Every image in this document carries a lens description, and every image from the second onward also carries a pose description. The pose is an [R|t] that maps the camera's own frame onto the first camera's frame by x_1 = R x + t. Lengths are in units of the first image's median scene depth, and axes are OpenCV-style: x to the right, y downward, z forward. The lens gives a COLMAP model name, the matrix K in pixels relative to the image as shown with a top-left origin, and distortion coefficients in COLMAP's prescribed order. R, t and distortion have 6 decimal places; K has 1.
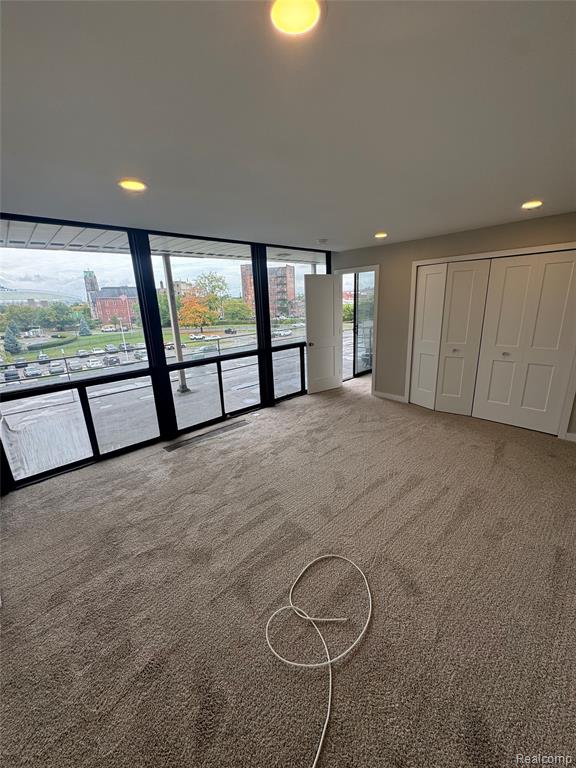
lens RADIAL K [[304.7, 0, 277.2], [0, 304.7, 382.4], [0, 0, 1]] dist [0.000376, -0.000056]
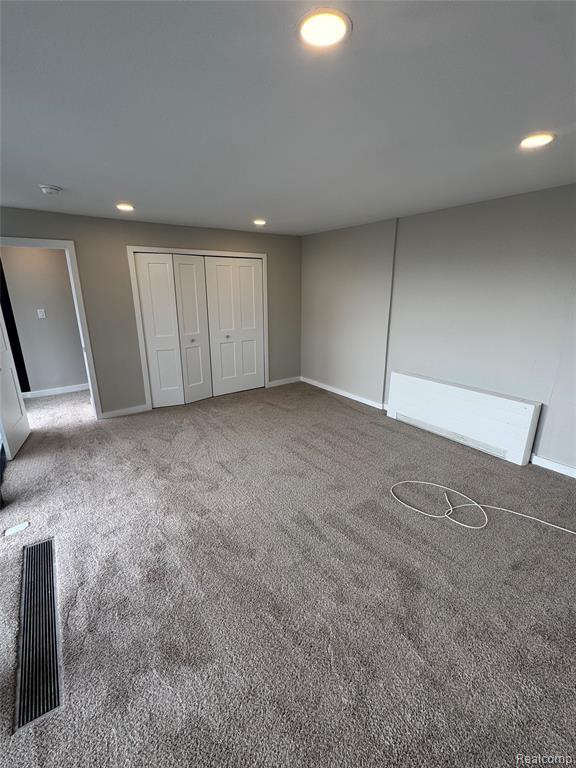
lens RADIAL K [[344.8, 0, 288.0], [0, 344.8, 384.0], [0, 0, 1]] dist [-0.005562, -0.000404]
pose [[0.102627, -0.232033, 0.967279, -0.585701], [0.258374, 0.945255, 0.199337, -0.121641], [-0.960578, 0.229462, 0.156960, 0.570288]]
